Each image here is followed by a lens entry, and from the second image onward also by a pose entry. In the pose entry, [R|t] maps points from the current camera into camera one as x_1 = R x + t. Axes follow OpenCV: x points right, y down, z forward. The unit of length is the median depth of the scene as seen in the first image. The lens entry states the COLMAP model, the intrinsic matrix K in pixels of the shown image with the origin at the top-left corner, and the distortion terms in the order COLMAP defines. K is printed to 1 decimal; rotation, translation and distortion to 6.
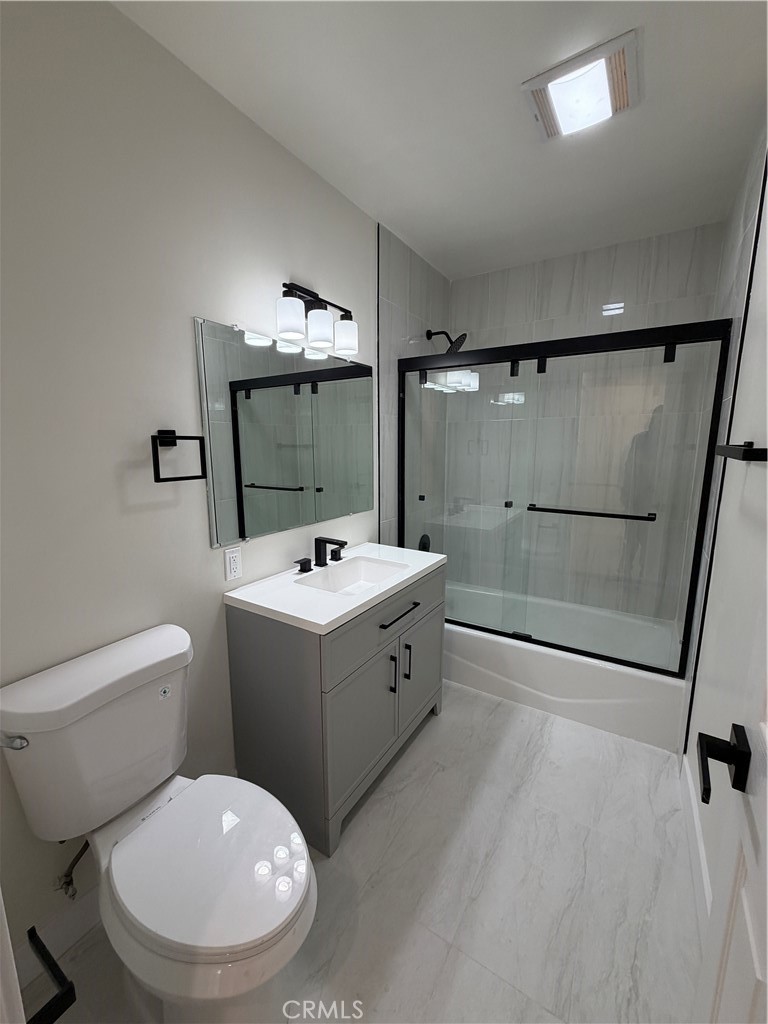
lens RADIAL K [[406.9, 0, 384.0], [0, 406.9, 512.0], [0, 0, 1]] dist [0.000064, -0.000238]
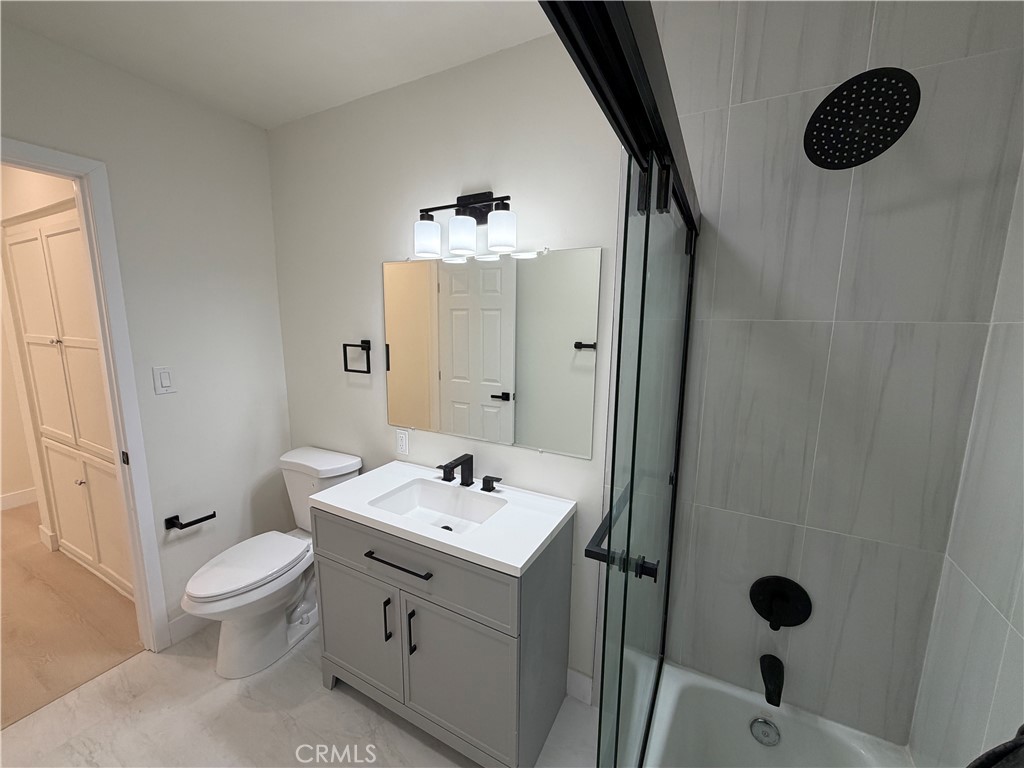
lens RADIAL K [[406.9, 0, 510.3], [0, 406.9, 383.5], [0, 0, 1]] dist [0.000064, -0.000238]
pose [[0.068758, 0.157864, -0.985064, 0.860970], [-0.176081, 0.973820, 0.143772, -0.287071], [0.981971, 0.163565, 0.094755, 1.128954]]
